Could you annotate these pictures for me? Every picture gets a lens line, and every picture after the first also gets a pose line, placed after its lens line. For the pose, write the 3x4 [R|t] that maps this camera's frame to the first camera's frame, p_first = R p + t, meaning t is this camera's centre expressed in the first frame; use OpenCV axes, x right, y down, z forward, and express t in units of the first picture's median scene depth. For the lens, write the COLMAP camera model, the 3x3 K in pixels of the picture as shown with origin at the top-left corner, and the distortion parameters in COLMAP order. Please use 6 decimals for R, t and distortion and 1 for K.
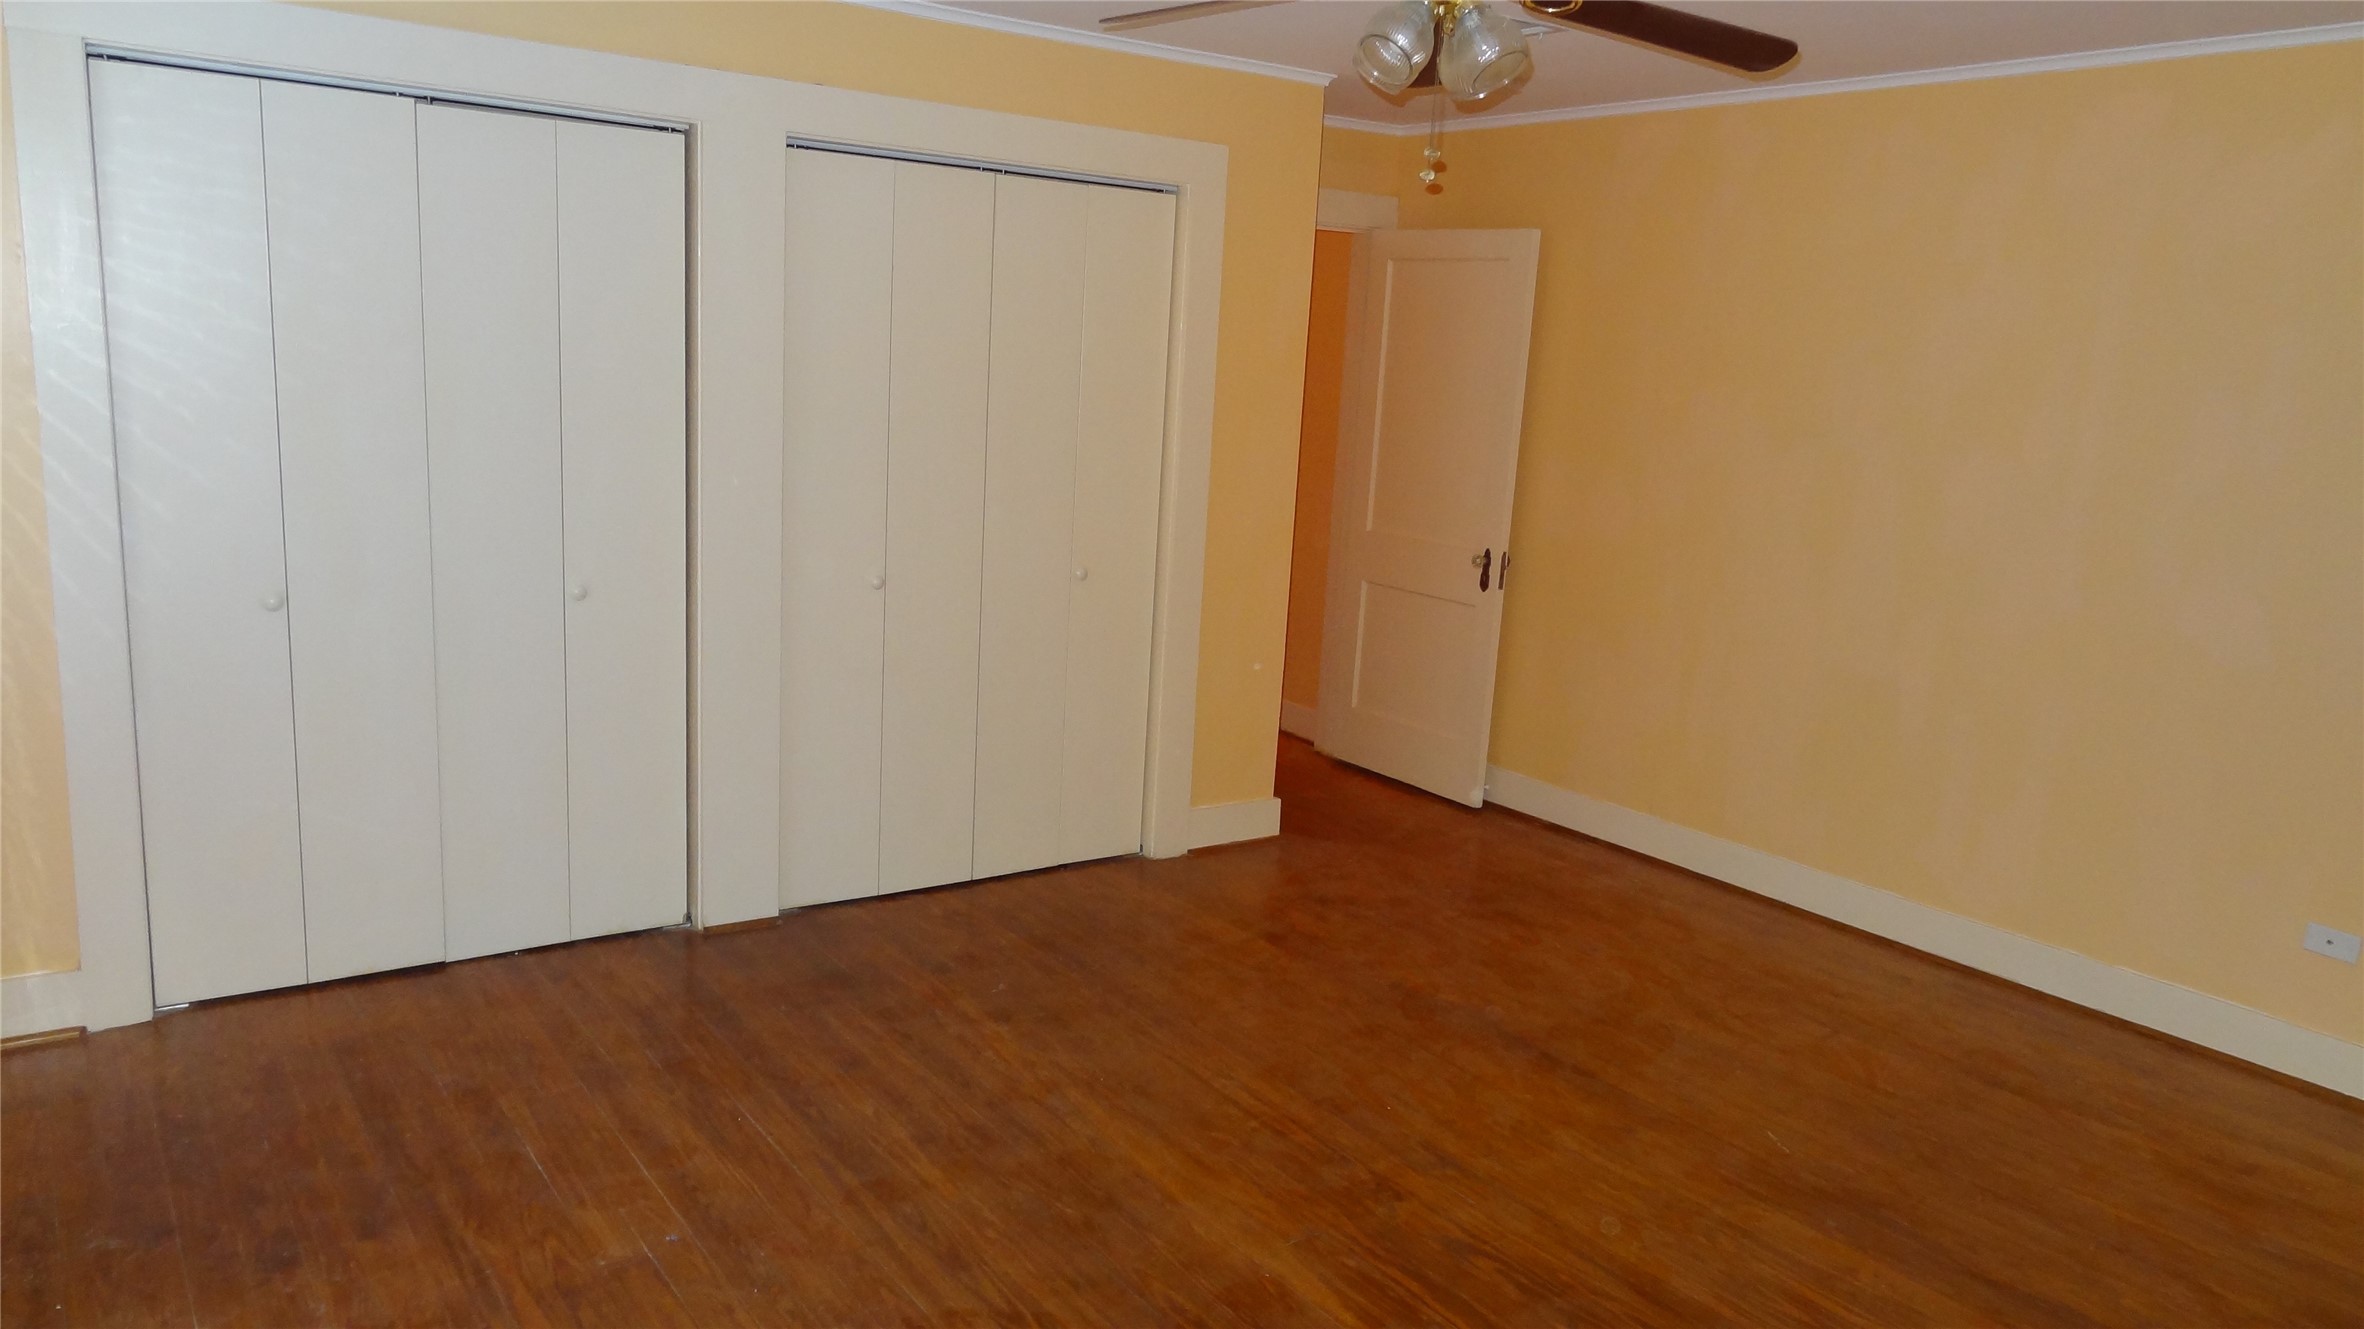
lens RADIAL K [[1656.0, 0, 1182.0], [0, 1656.0, 664.5], [0, 0, 1]] dist [0.004234, 0.000486]
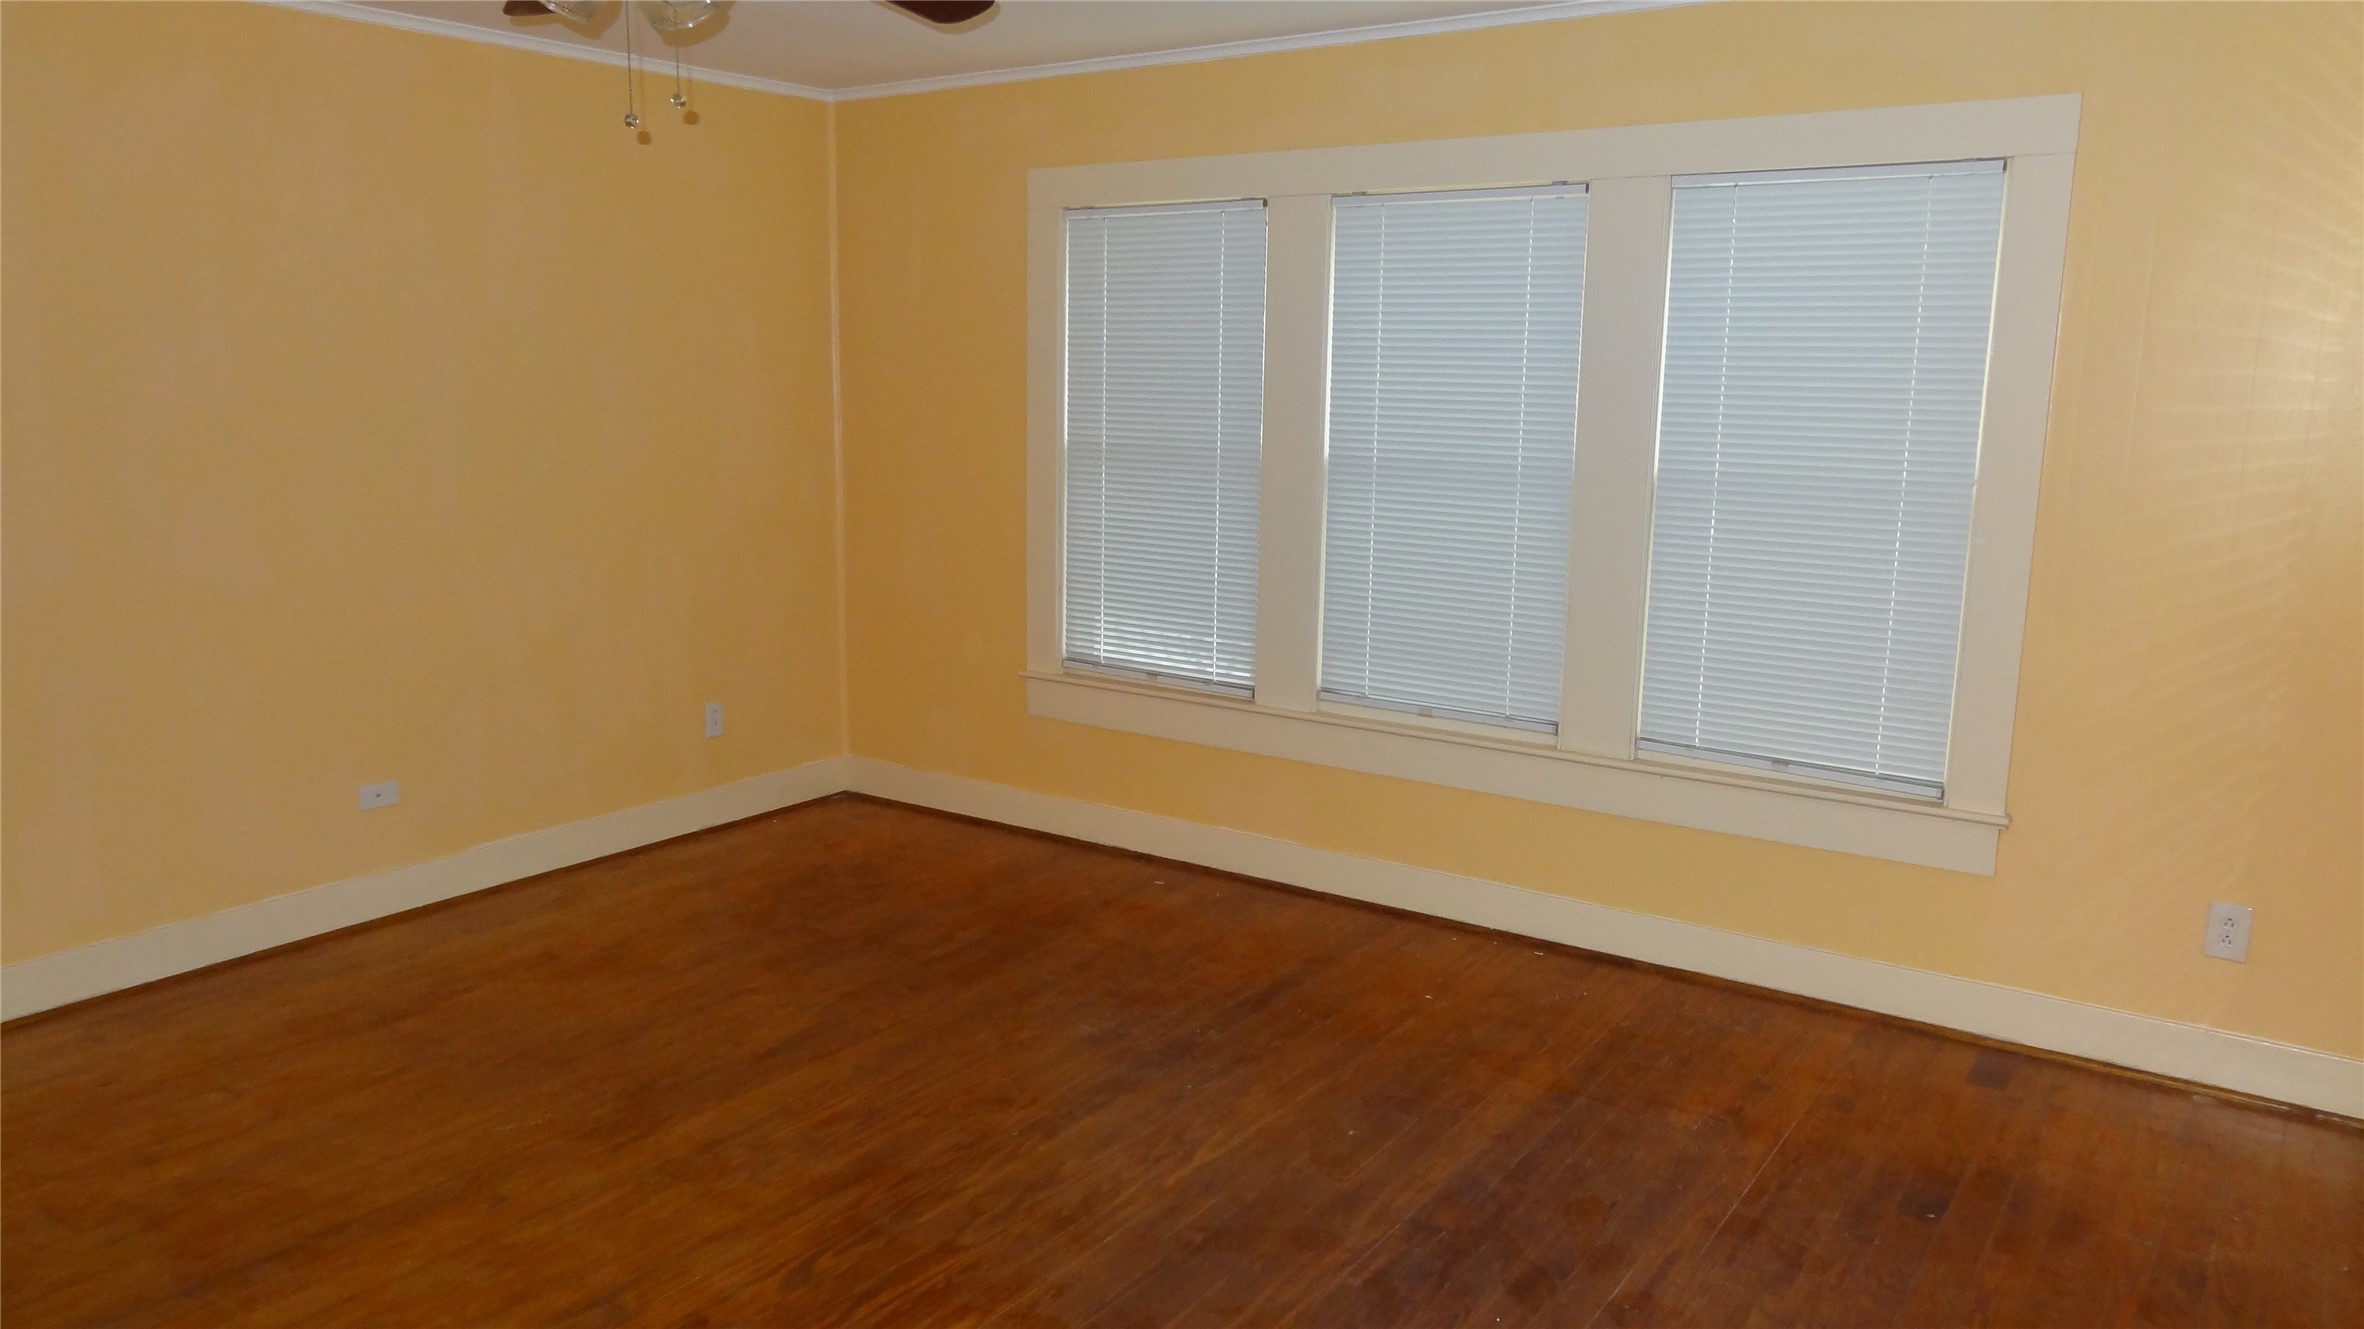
lens RADIAL K [[1656.0, 0, 1182.0], [0, 1656.0, 664.5], [0, 0, 1]] dist [0.004234, 0.000486]
pose [[-0.321773, -0.234247, 0.917382, -0.664830], [0.149677, 0.944144, 0.293579, -0.217974], [-0.934911, 0.231777, -0.268739, 0.926514]]
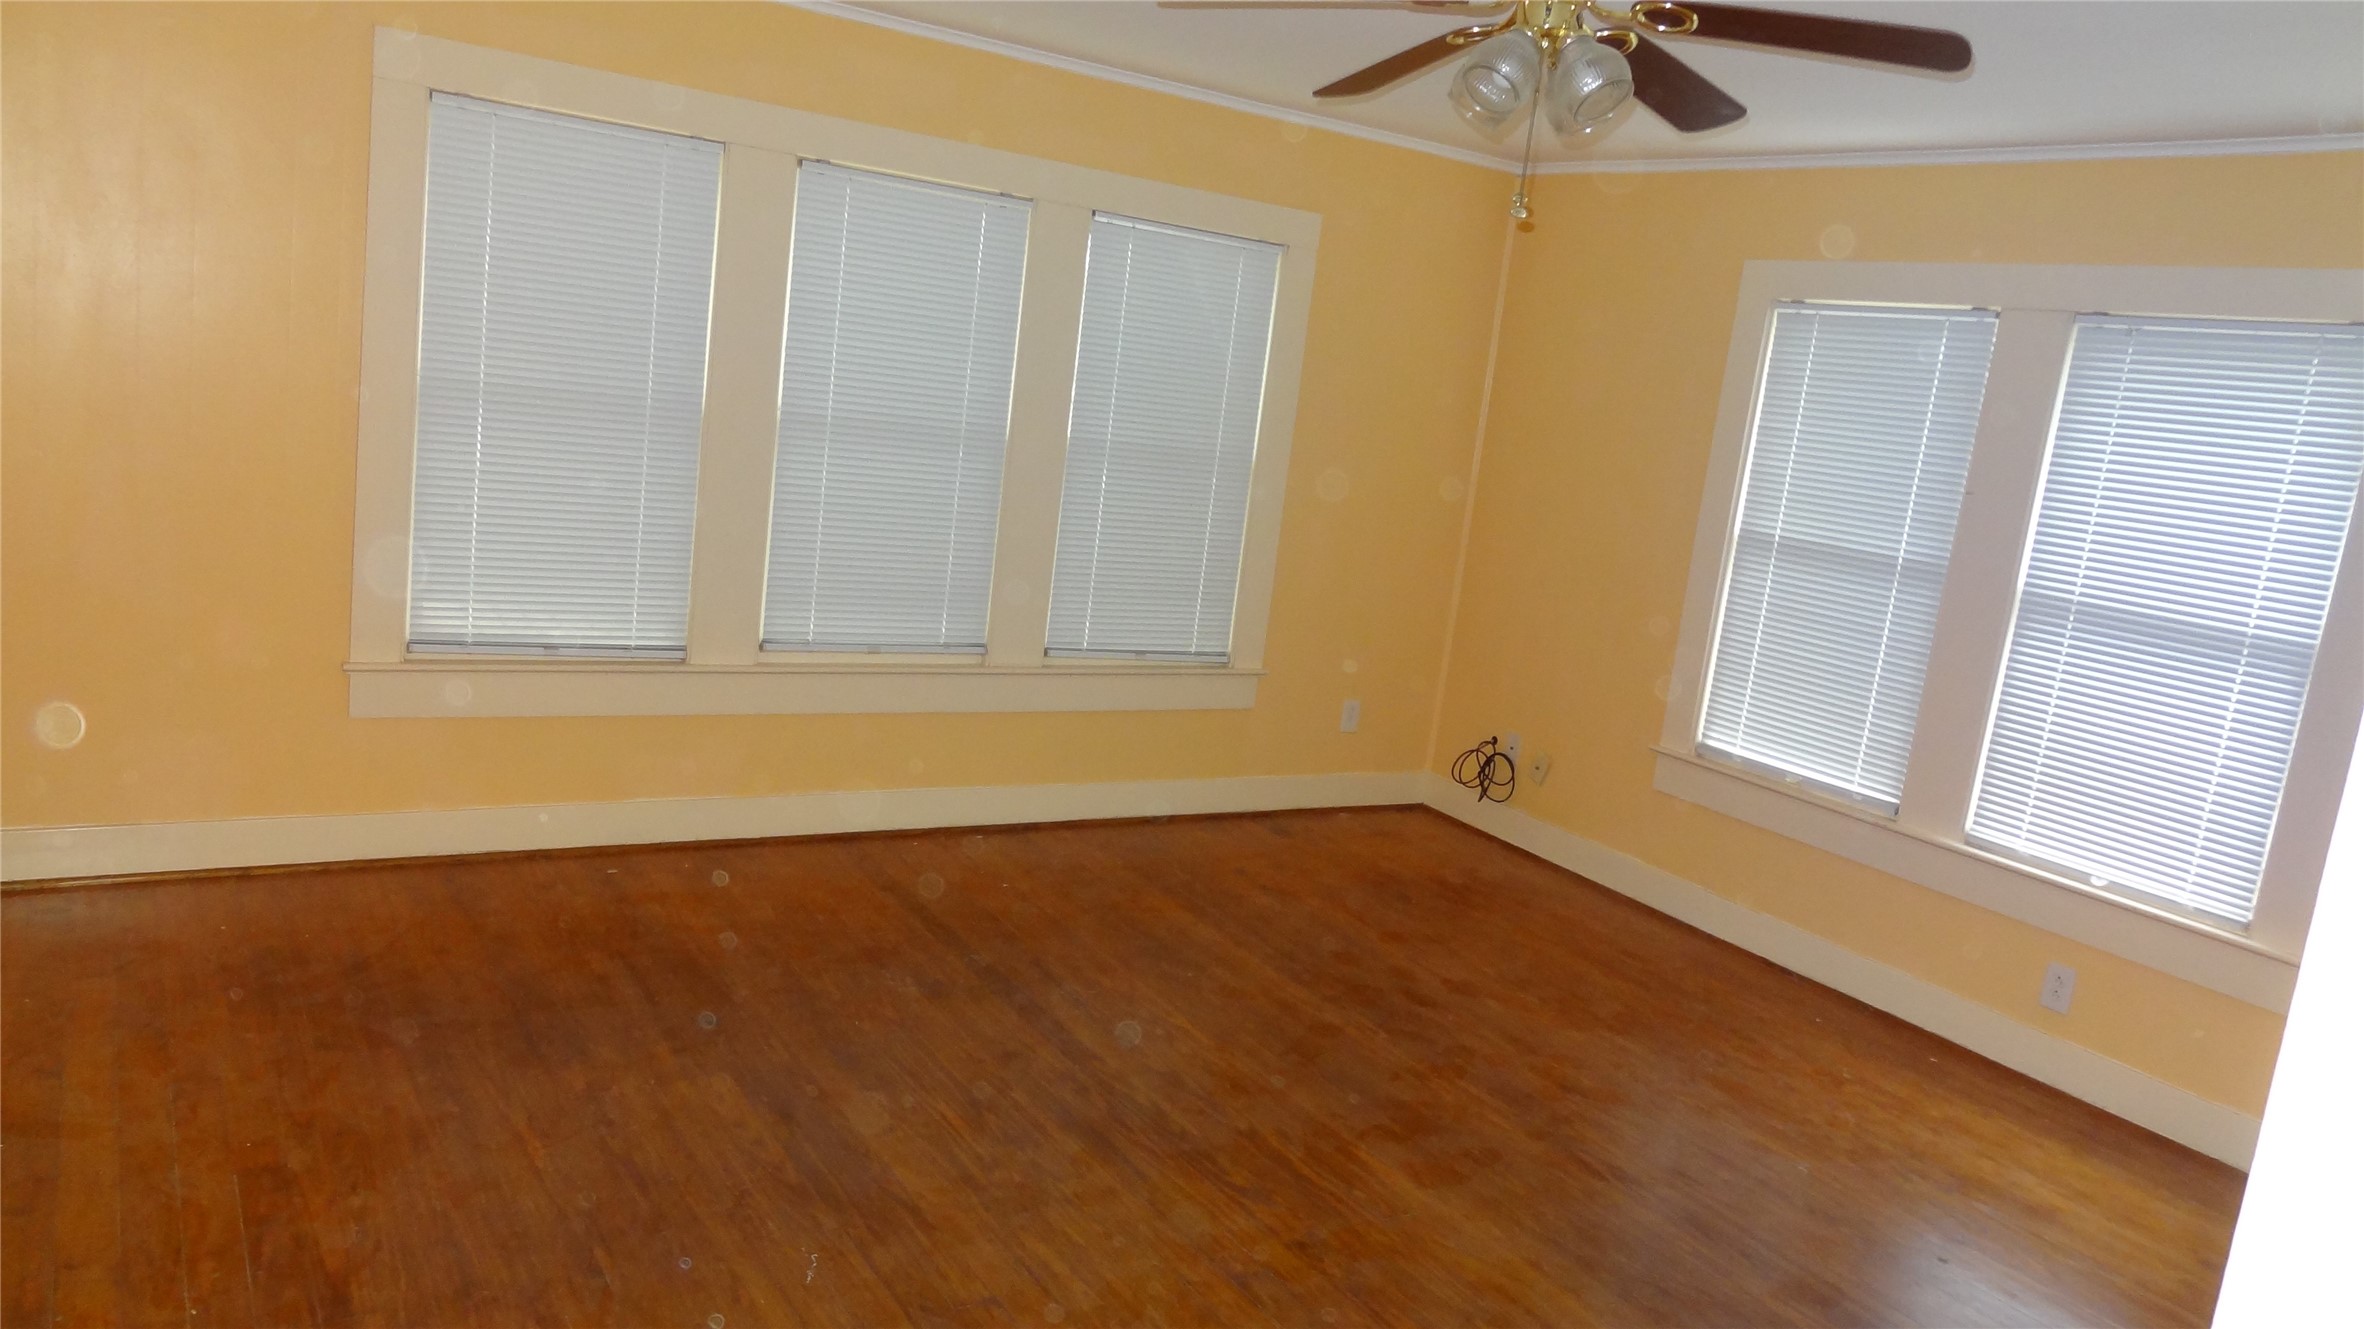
lens RADIAL K [[1656.0, 0, 1182.0], [0, 1656.0, 664.5], [0, 0, 1]] dist [0.004234, 0.000486]
pose [[-0.981782, -0.188817, 0.021264, 0.245760], [-0.169033, 0.919018, 0.356136, -0.327216], [-0.086787, 0.346054, -0.934192, 1.810436]]
